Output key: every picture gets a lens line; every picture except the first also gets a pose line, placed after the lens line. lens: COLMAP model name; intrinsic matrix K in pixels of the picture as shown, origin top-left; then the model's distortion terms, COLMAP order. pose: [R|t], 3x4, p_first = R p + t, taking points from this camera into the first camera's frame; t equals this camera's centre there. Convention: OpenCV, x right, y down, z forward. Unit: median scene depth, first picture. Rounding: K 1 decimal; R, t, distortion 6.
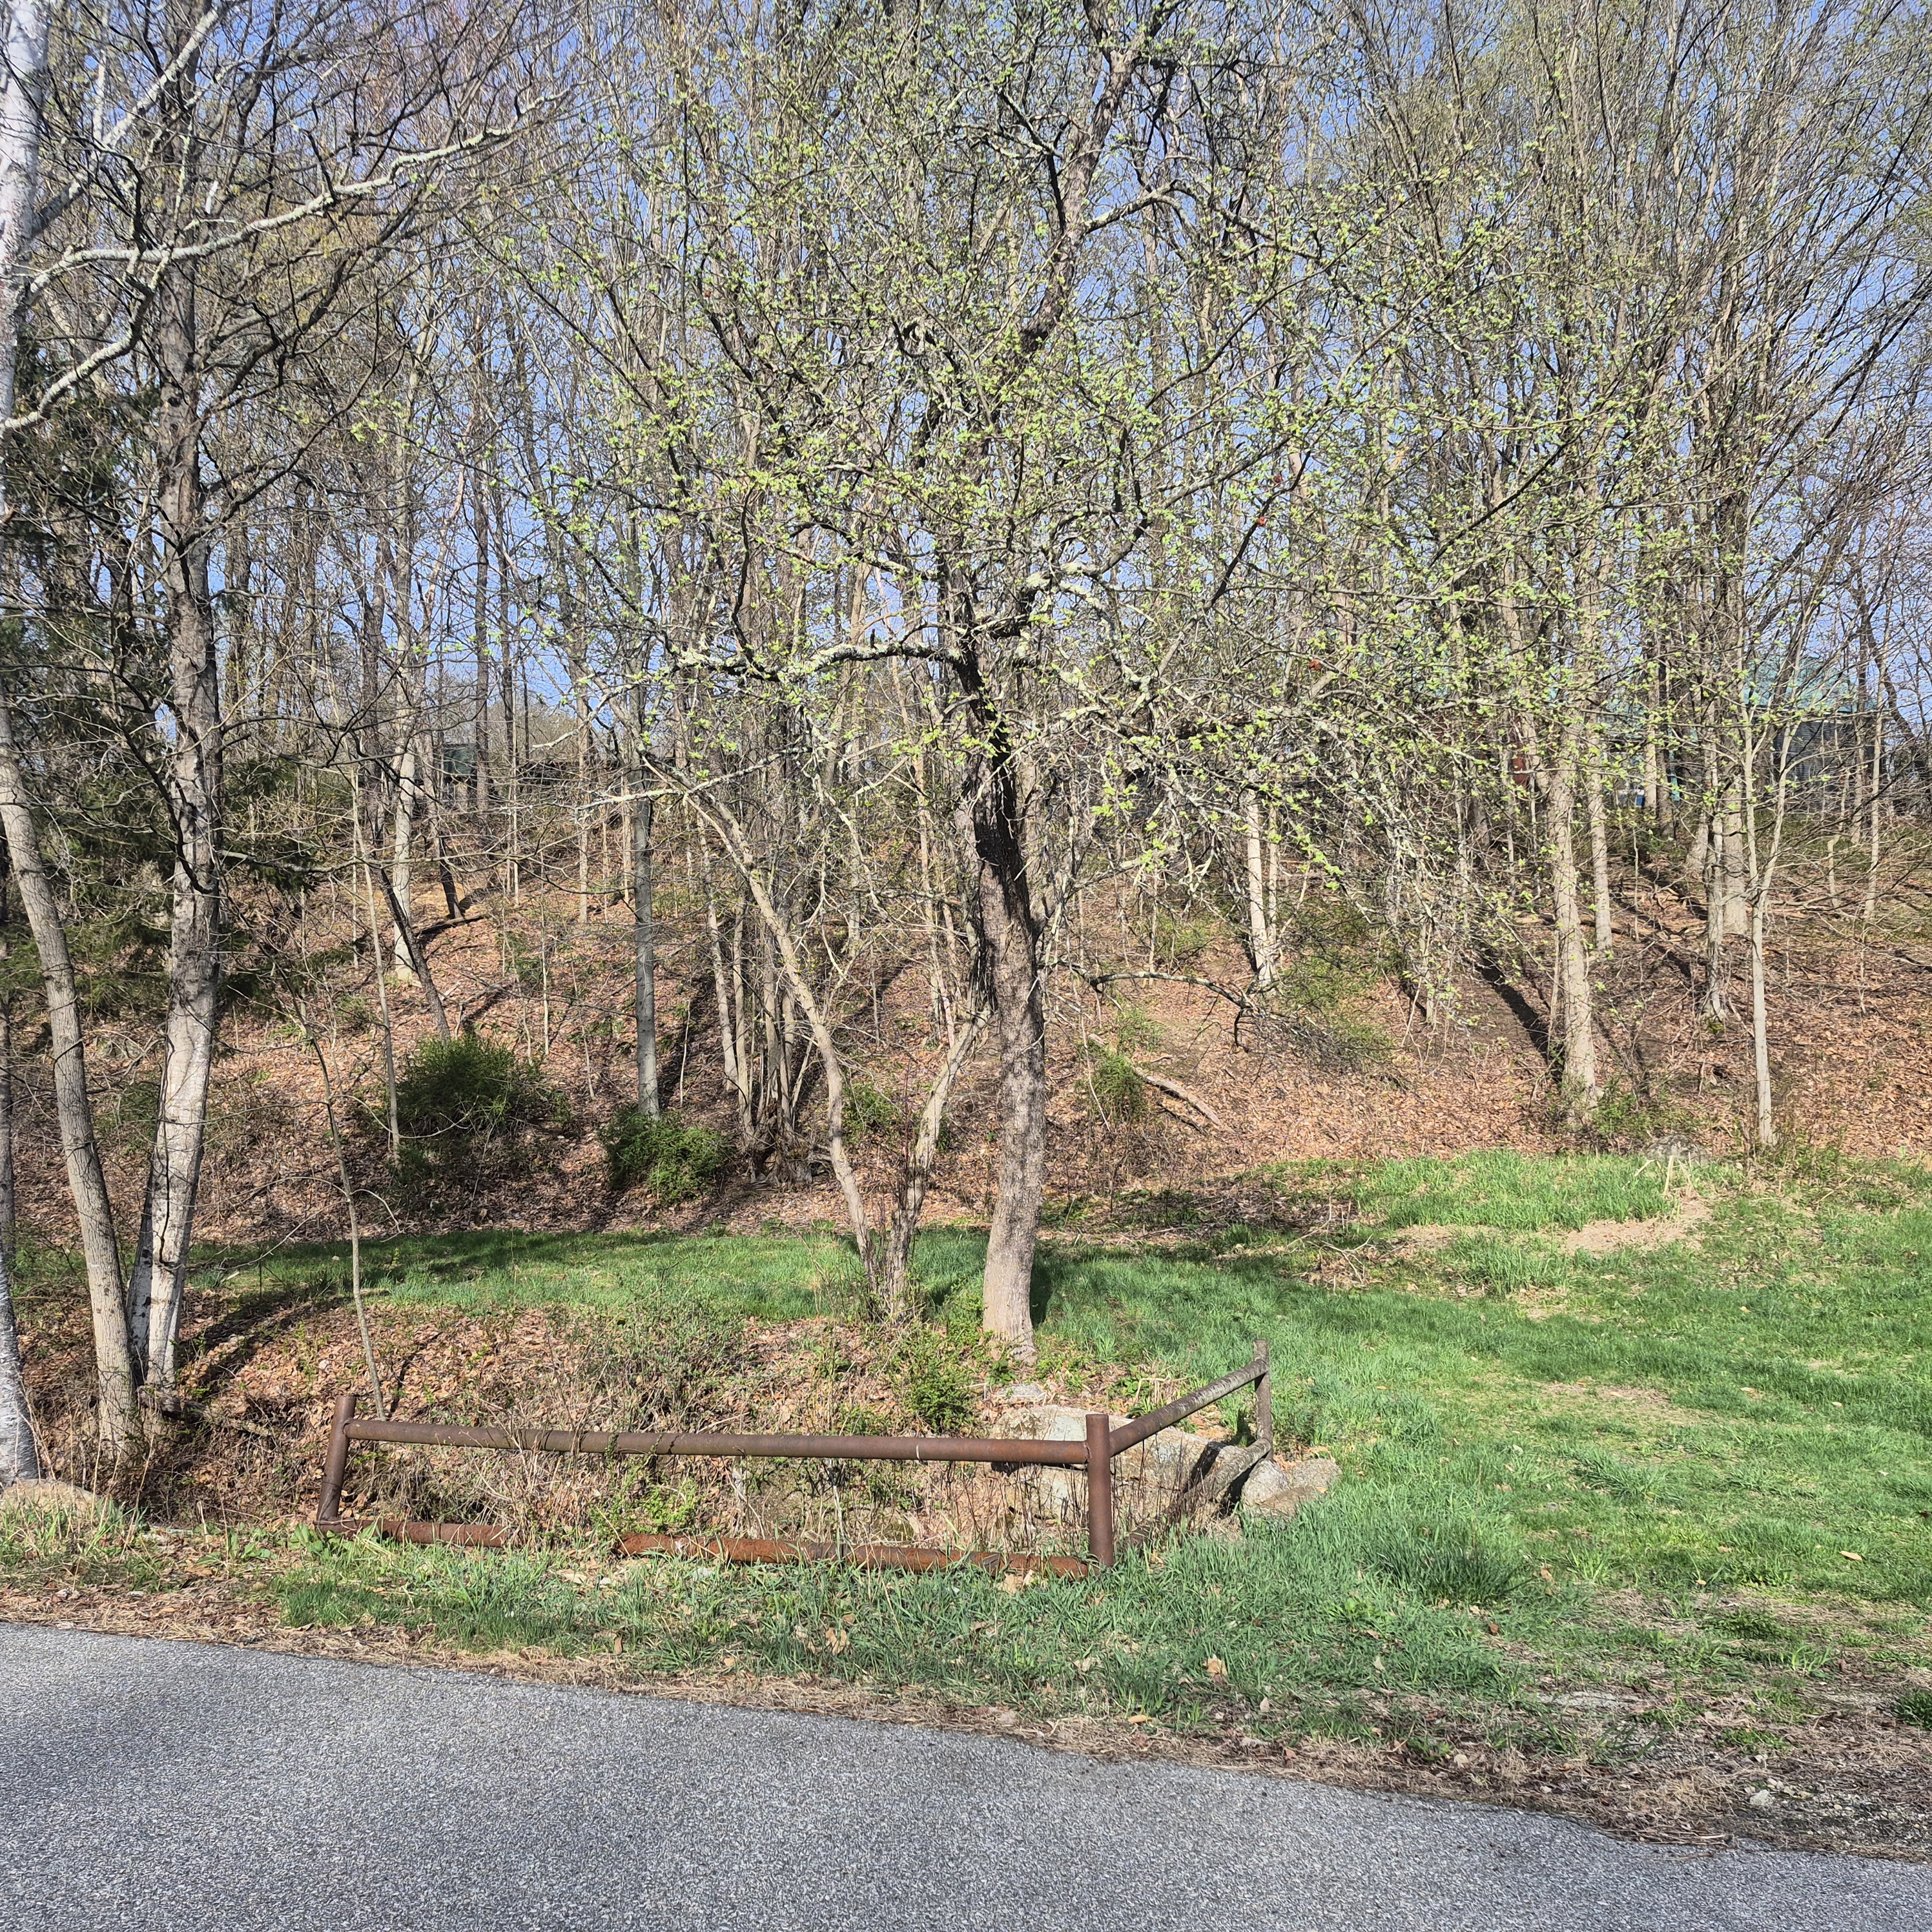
lens RADIAL K [[1802.8, 0, 966.0], [0, 1802.8, 966.0], [0, 0, 1]] dist [0.140920, -0.137837]
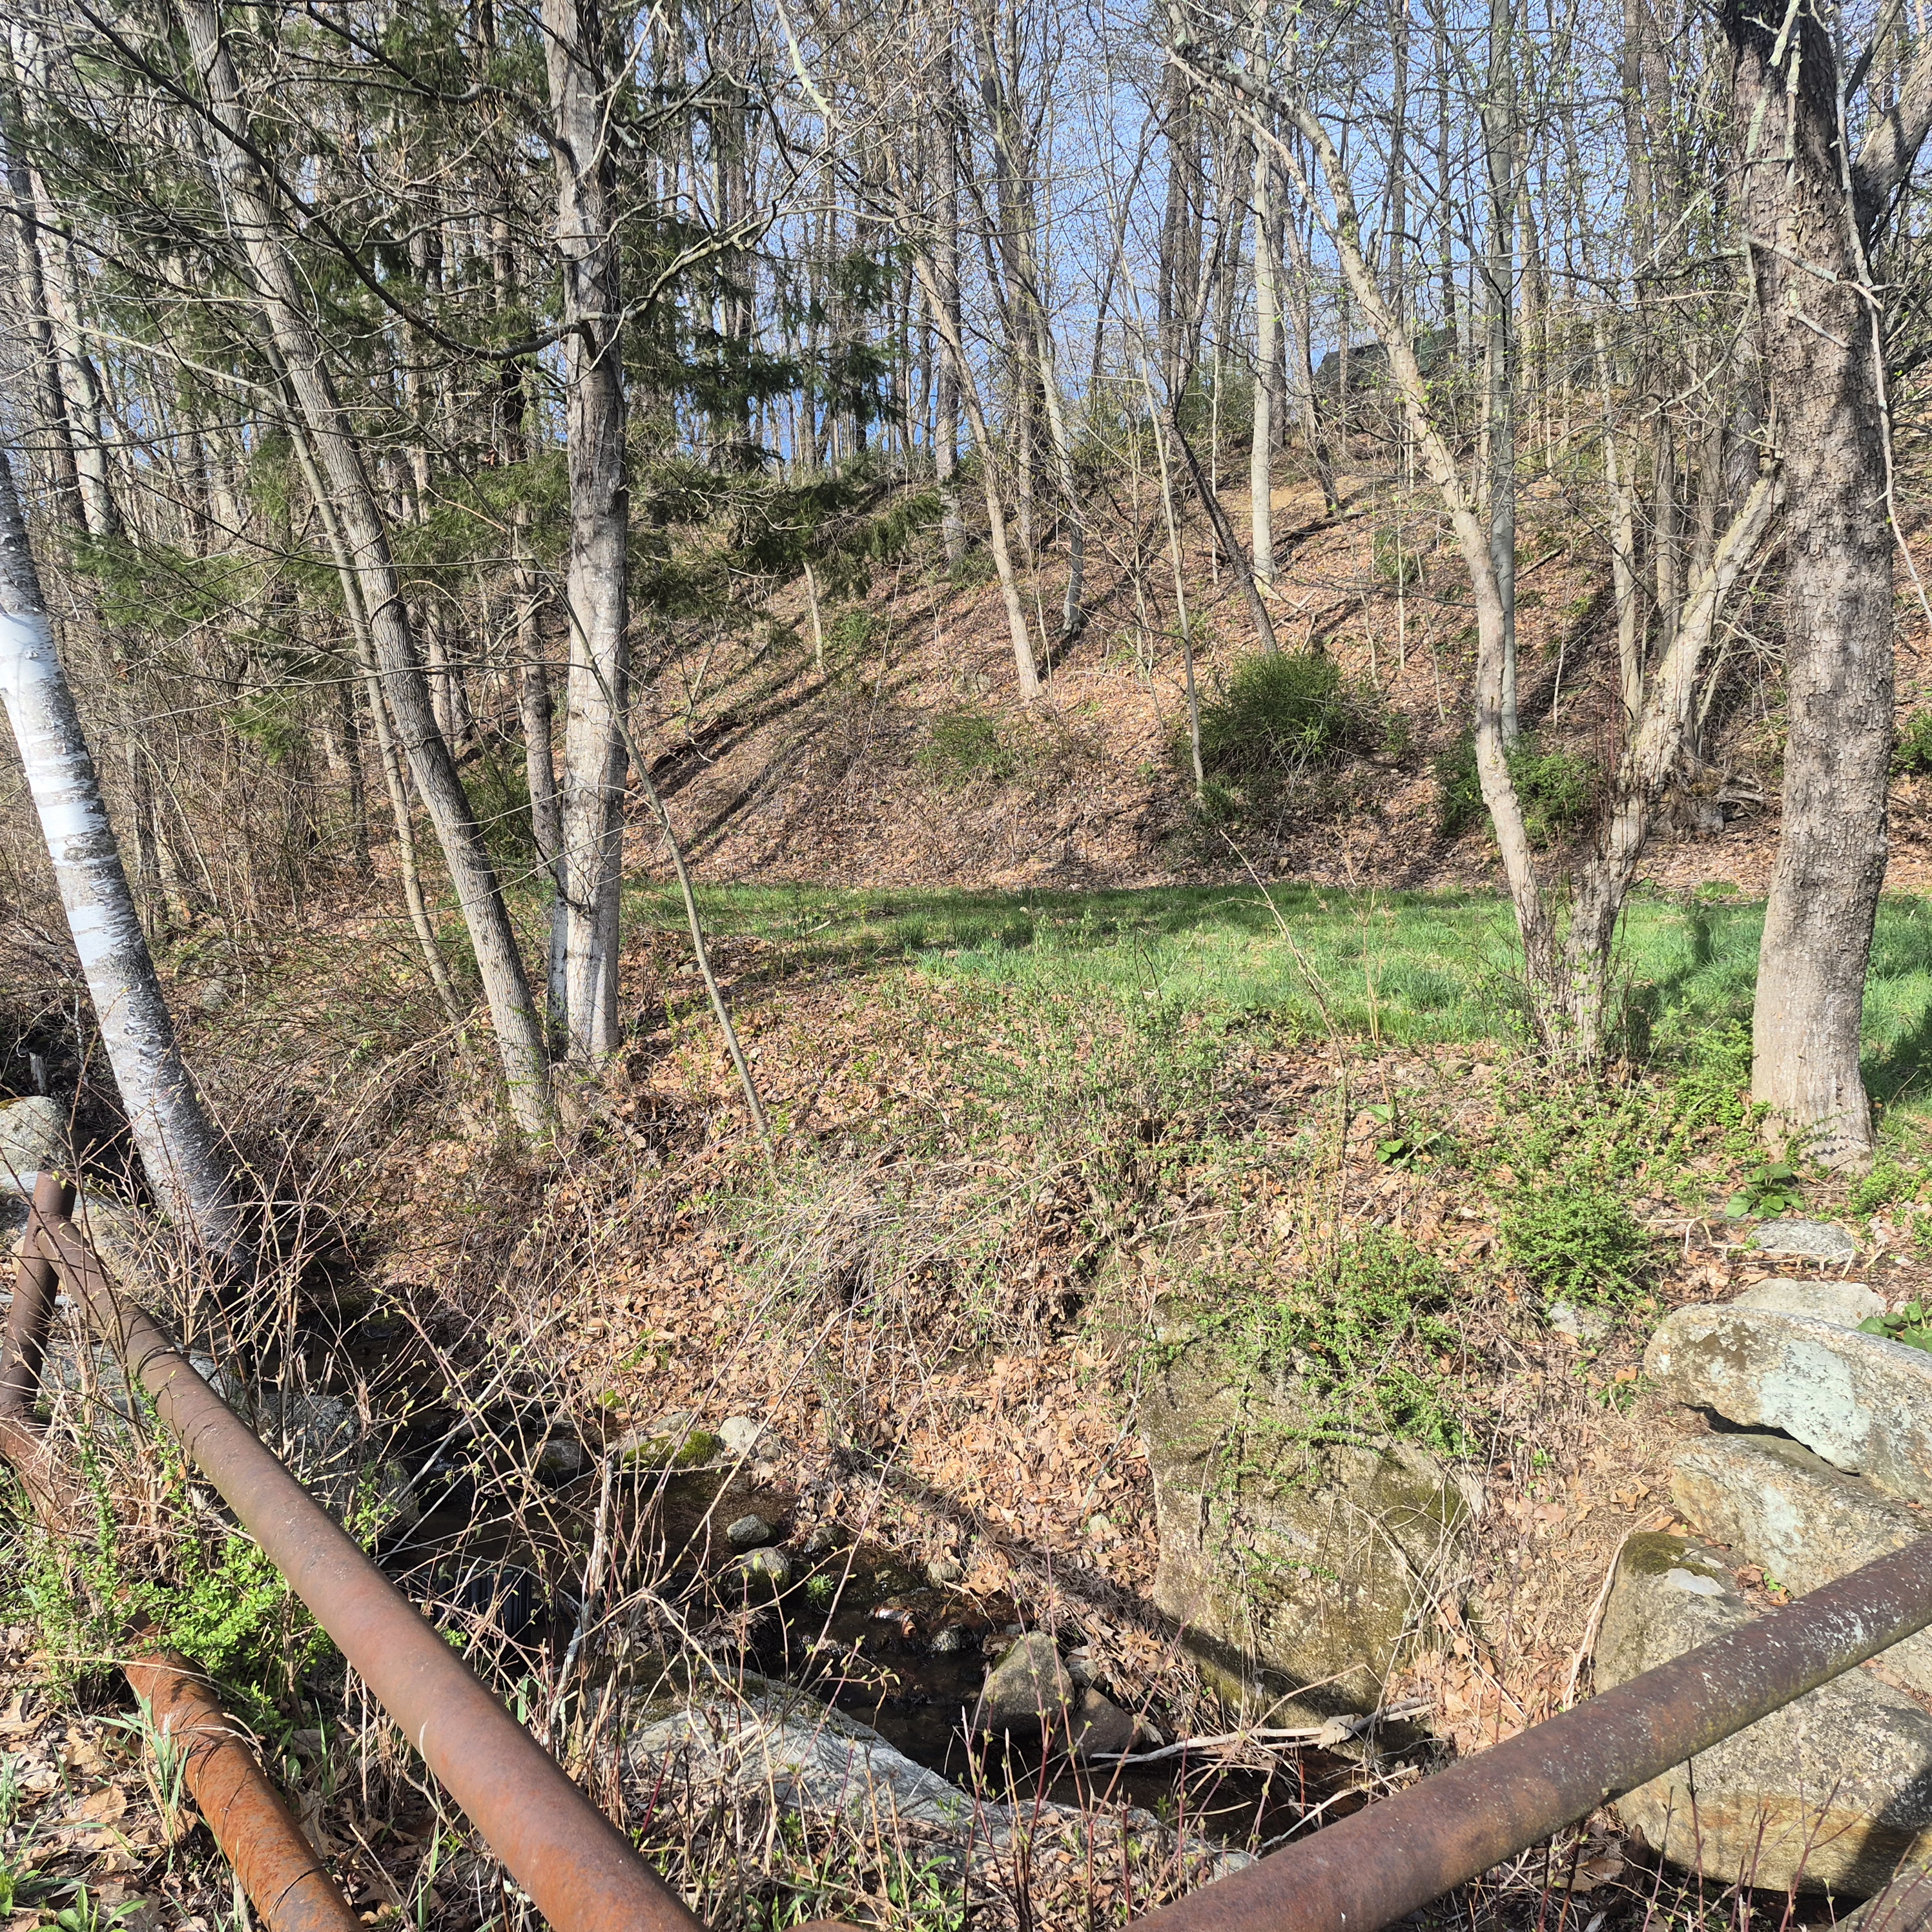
lens RADIAL K [[1802.8, 0, 966.0], [0, 1802.8, 966.0], [0, 0, 1]] dist [0.140920, -0.137837]
pose [[0.844942, 0.049538, -0.532559, 0.070904], [0.050147, 0.983978, 0.171090, 0.050427], [0.532502, -0.171268, 0.828920, 0.353219]]
